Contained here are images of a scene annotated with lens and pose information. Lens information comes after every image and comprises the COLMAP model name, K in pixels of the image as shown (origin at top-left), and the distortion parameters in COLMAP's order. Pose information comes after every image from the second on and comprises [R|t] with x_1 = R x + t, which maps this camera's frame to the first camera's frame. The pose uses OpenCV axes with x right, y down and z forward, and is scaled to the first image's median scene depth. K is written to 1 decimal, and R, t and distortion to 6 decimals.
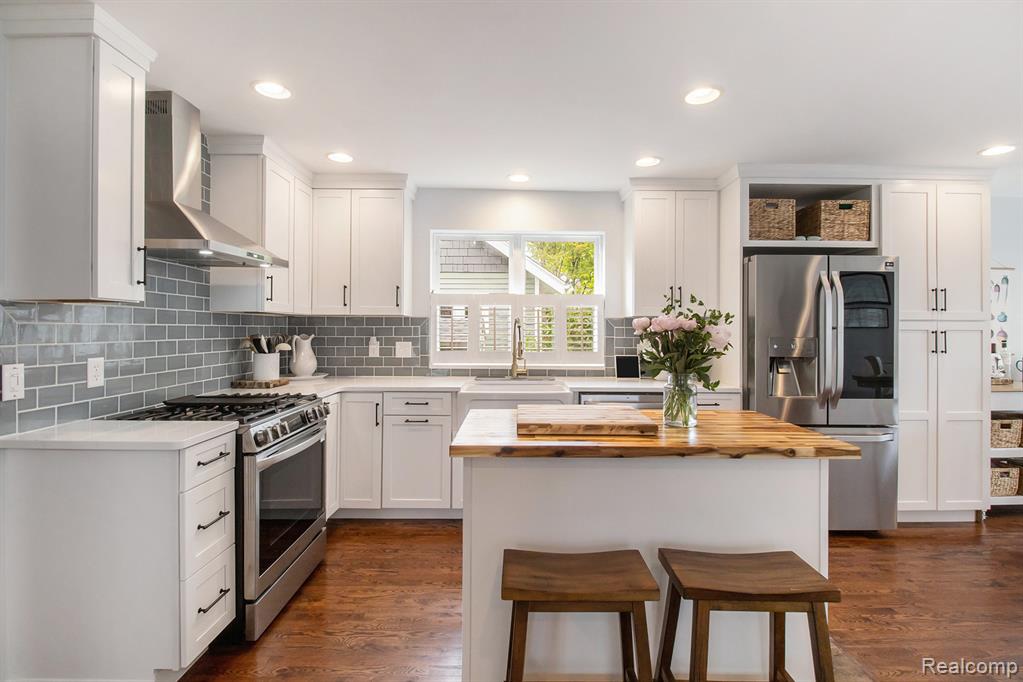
lens RADIAL K [[475.4, 0, 511.9], [0, 475.4, 326.9], [0, 0, 1]] dist [0.004499, -0.014182]
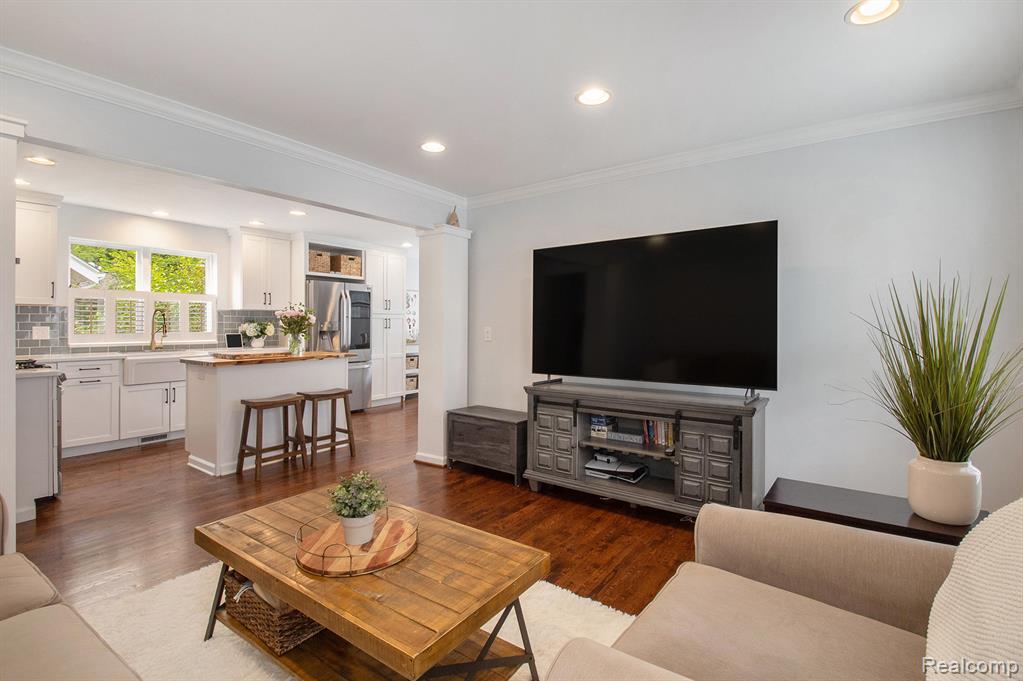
lens RADIAL K [[476.1, 0, 517.0], [0, 476.1, 315.8], [0, 0, 1]] dist [-0.024929, -0.000387]
pose [[0.574632, 0.009612, 0.818356, -0.583069], [-0.002342, 0.999946, -0.010100, 0.015381], [-0.818409, 0.003887, 0.574623, -0.791785]]
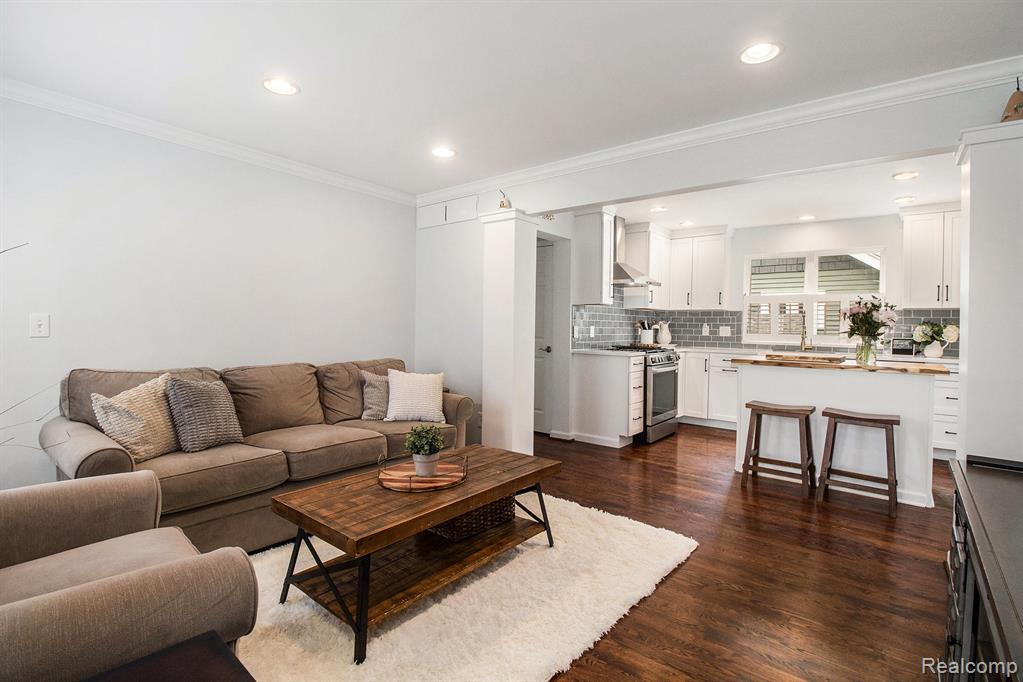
lens RADIAL K [[475.4, 0, 511.9], [0, 475.4, 326.9], [0, 0, 1]] dist [0.004499, -0.014182]
pose [[0.774345, 0.011495, -0.632660, 0.269486], [-0.009971, 0.999932, 0.005964, 0.035977], [0.632685, 0.001690, 0.774407, -0.810274]]
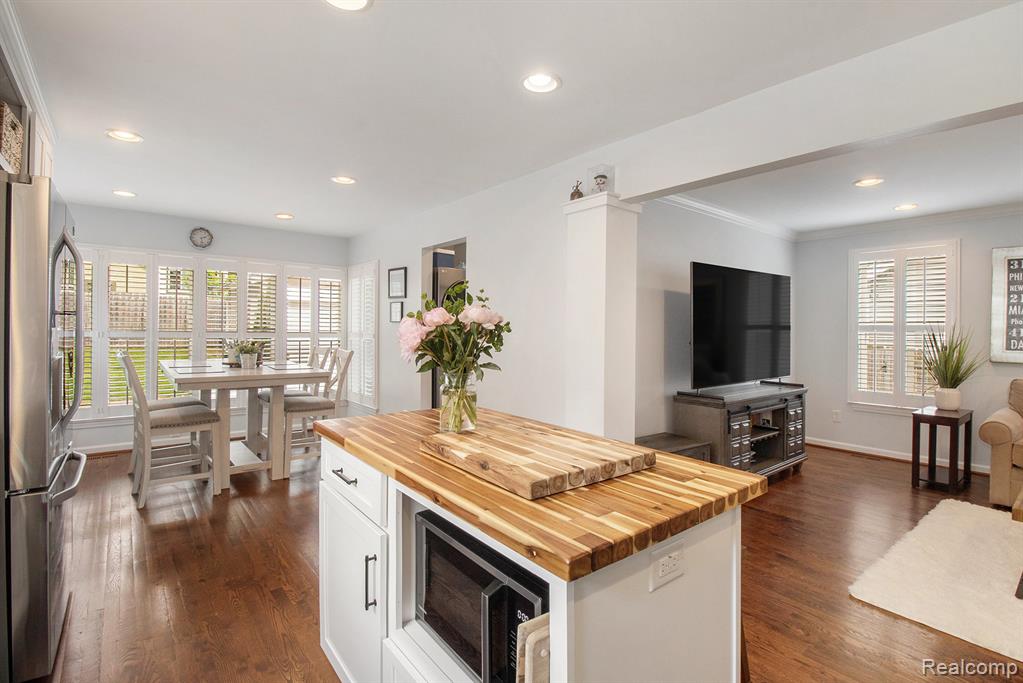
lens RADIAL K [[482.0, 0, 511.5], [0, 482.0, 341.5], [0, 0, 1]] dist [0.001013, -0.014483]
pose [[-0.636507, -0.036595, 0.770403, -0.213949], [-0.024433, 0.999329, 0.027283, 0.010887], [-0.770884, -0.001457, -0.636974, 0.879856]]
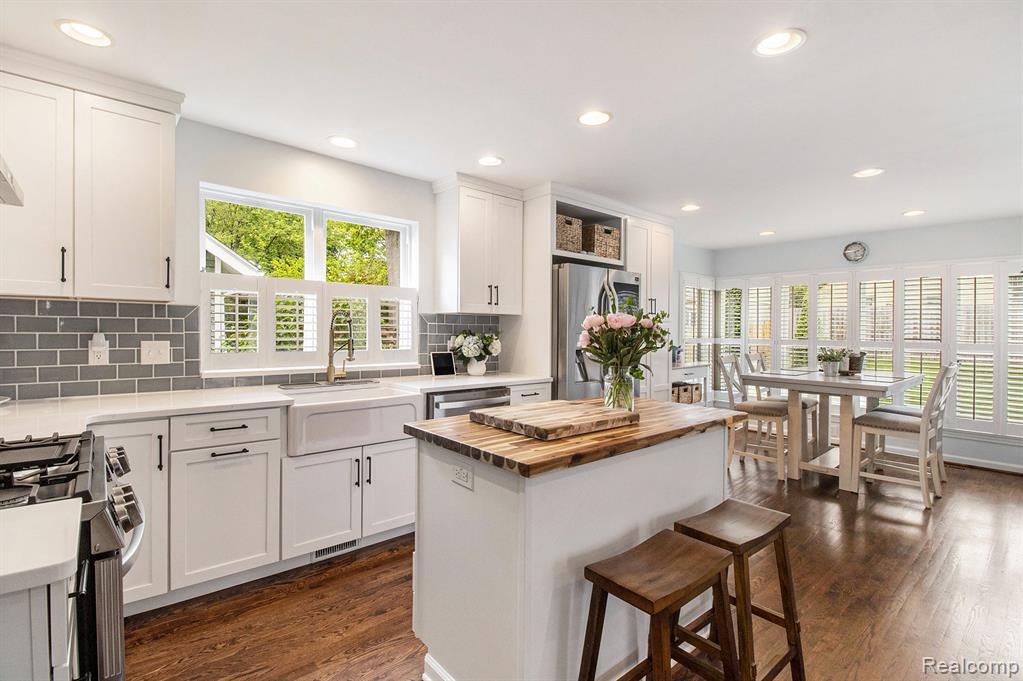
lens RADIAL K [[476.1, 0, 511.1], [0, 476.1, 330.0], [0, 0, 1]] dist [0.003678, -0.014227]
pose [[0.759044, 0.003622, 0.651030, -0.332417], [-0.013019, 0.999869, 0.009616, 0.003356], [-0.650910, -0.015774, 0.758991, 0.188235]]
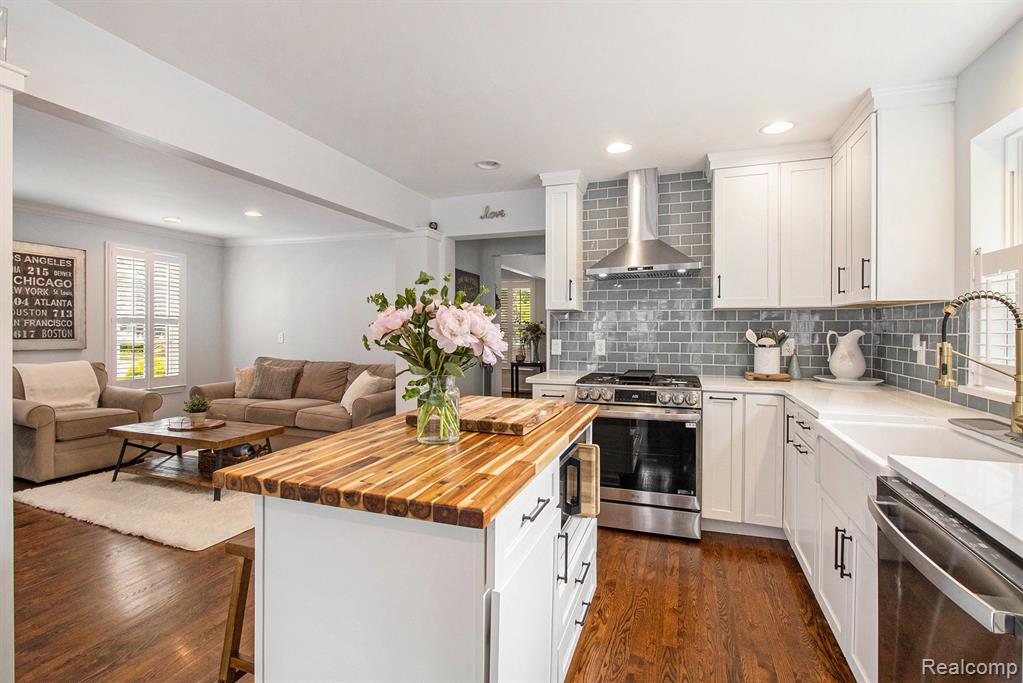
lens RADIAL K [[476.1, 0, 511.1], [0, 476.1, 331.0], [0, 0, 1]] dist [0.003678, -0.014227]
pose [[-0.338877, 0.000796, -0.940831, 0.605959], [0.002600, 0.999997, -0.000091, 0.017882], [0.940827, -0.002477, -0.338877, 0.807276]]
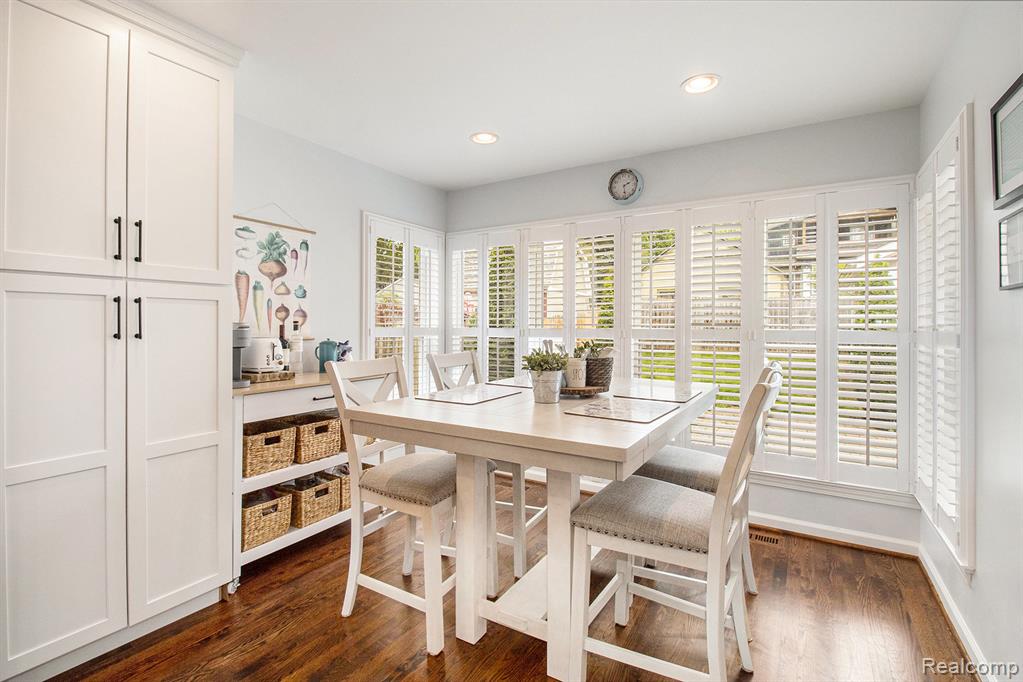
lens RADIAL K [[485.7, 0, 513.8], [0, 485.7, 323.7], [0, 0, 1]] dist [-0.001518, -0.000216]
pose [[0.521306, 0.000873, 0.853369, 0.645216], [-0.008263, 0.999958, 0.004024, 0.031647], [-0.853330, -0.009149, 0.521292, 0.325265]]
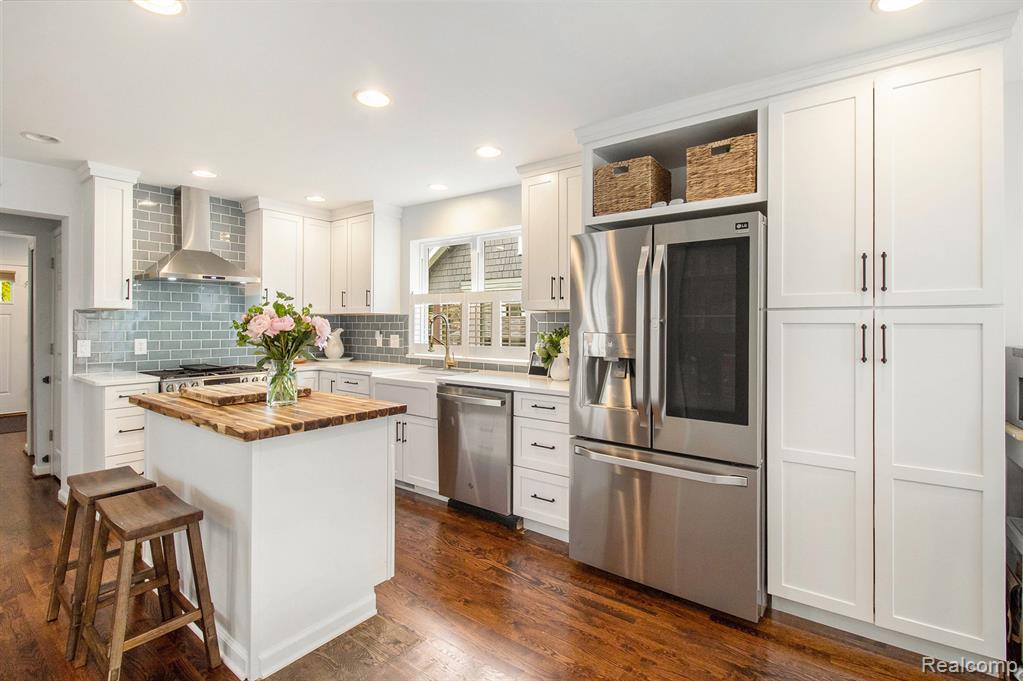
lens RADIAL K [[475.4, 0, 511.9], [0, 475.4, 326.4], [0, 0, 1]] dist [0.004499, -0.014182]
pose [[0.795967, 0.000650, -0.605340, 0.883715], [0.000652, 0.999998, 0.001931, 0.008629], [0.605340, -0.001931, 0.795964, 0.244667]]
